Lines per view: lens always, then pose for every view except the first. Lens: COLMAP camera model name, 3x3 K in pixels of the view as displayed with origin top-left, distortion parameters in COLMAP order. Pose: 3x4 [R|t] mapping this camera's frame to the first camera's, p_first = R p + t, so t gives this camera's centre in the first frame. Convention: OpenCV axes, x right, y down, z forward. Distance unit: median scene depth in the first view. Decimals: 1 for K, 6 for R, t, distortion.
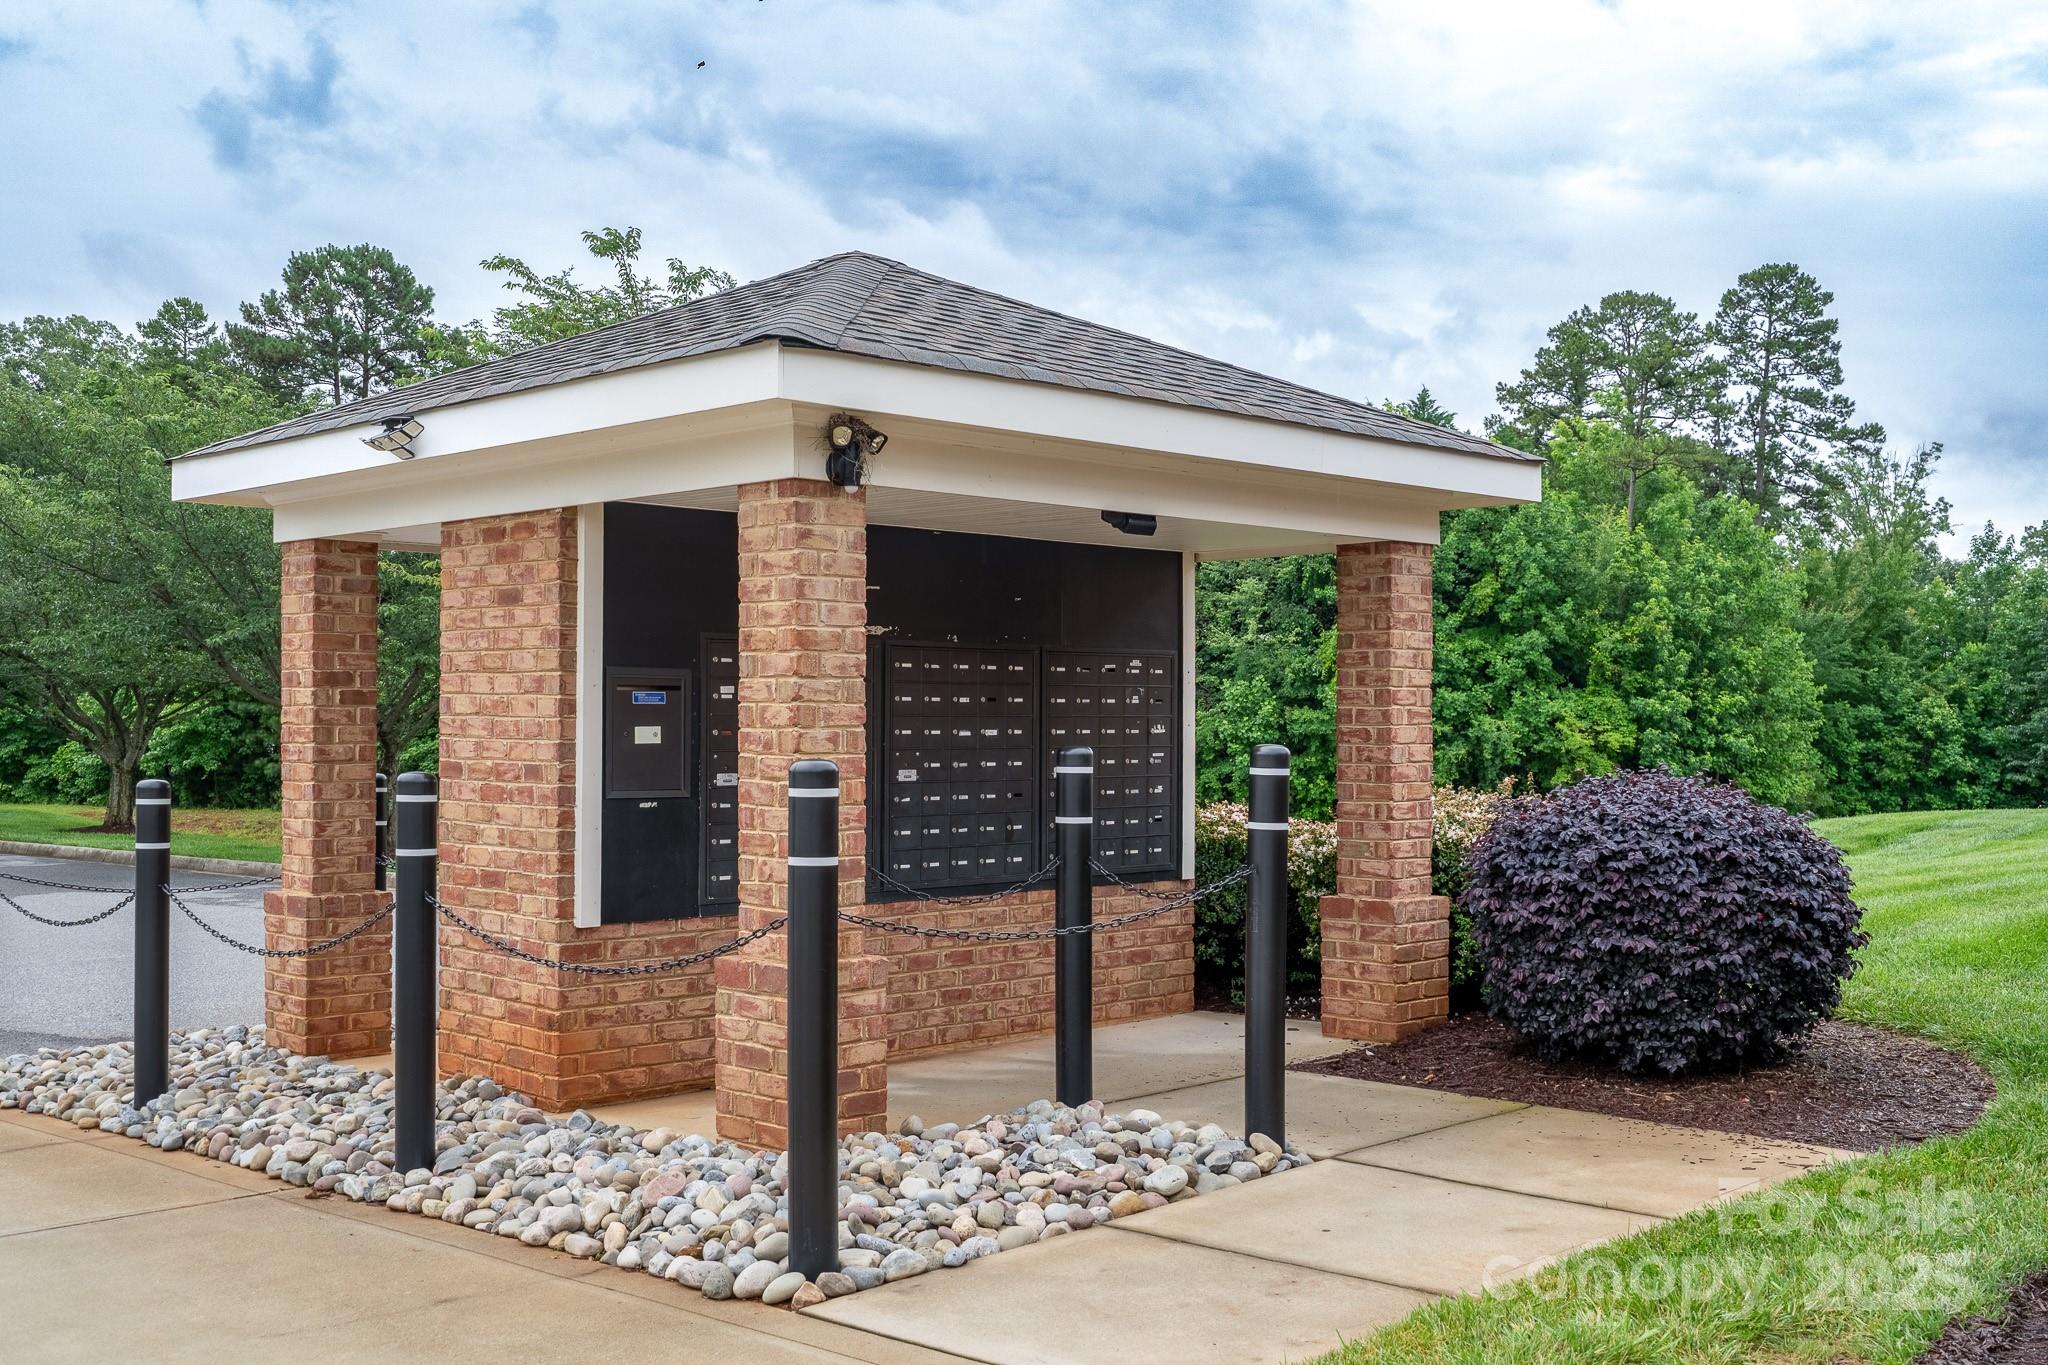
lens RADIAL K [[2078.0, 0, 1024.0], [0, 2078.0, 682.5], [0, 0, 1]] dist [0.001787, -0.000741]
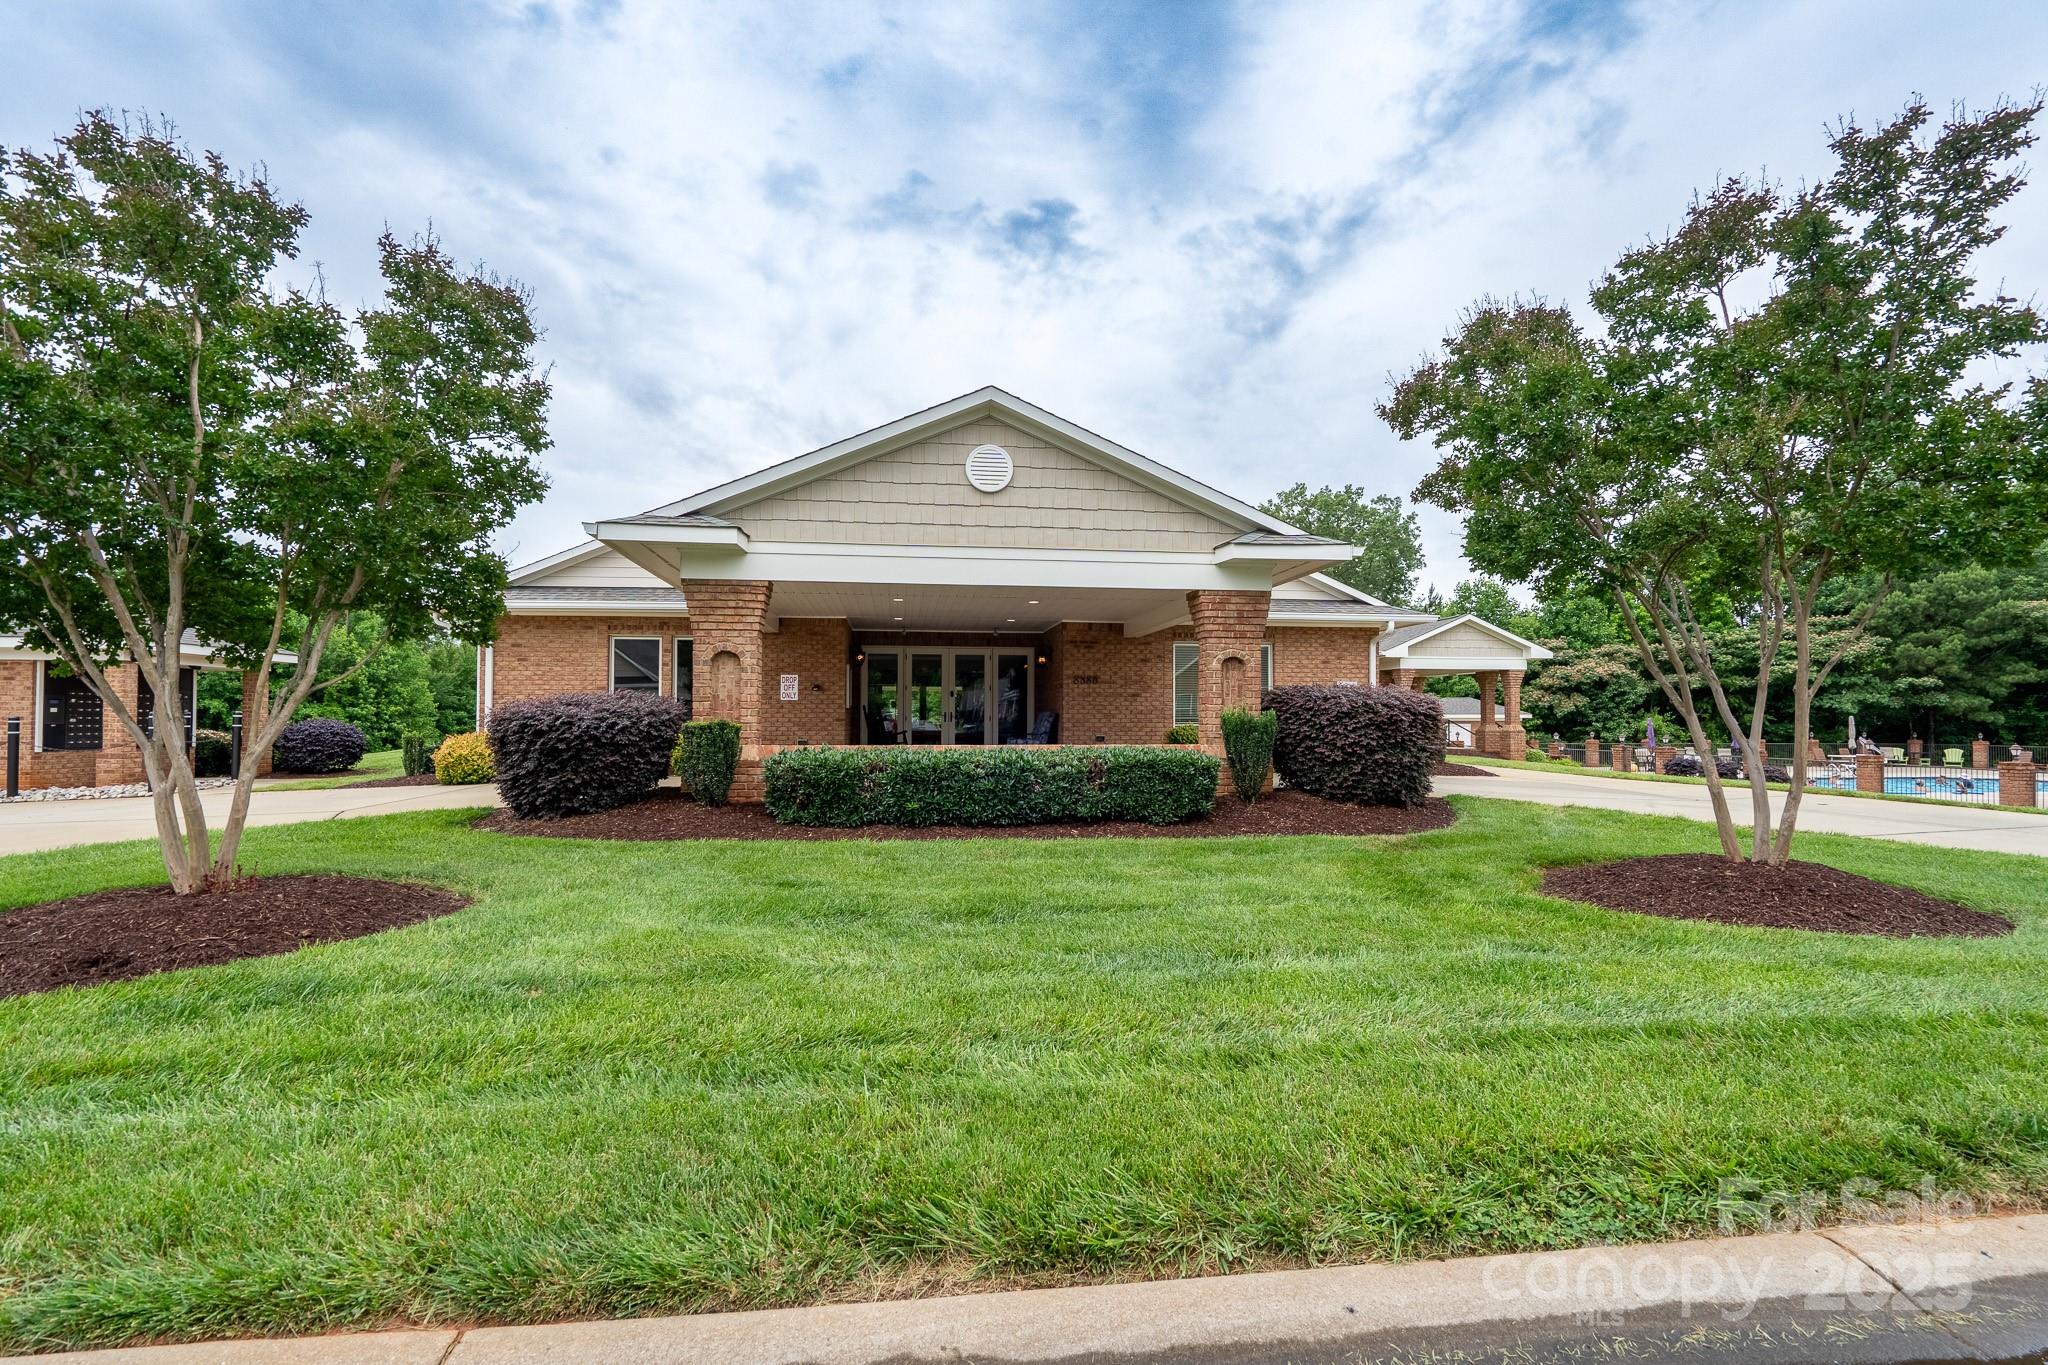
lens RADIAL K [[957.9, 0, 1022.4], [0, 957.9, 711.0], [0, 0, 1]] dist [-0.000771, -0.000029]
pose [[0.629849, 0.003039, 0.776711, -0.066016], [-0.009524, 0.999947, 0.003810, -0.000077], [-0.776659, -0.009797, 0.629845, -0.271058]]
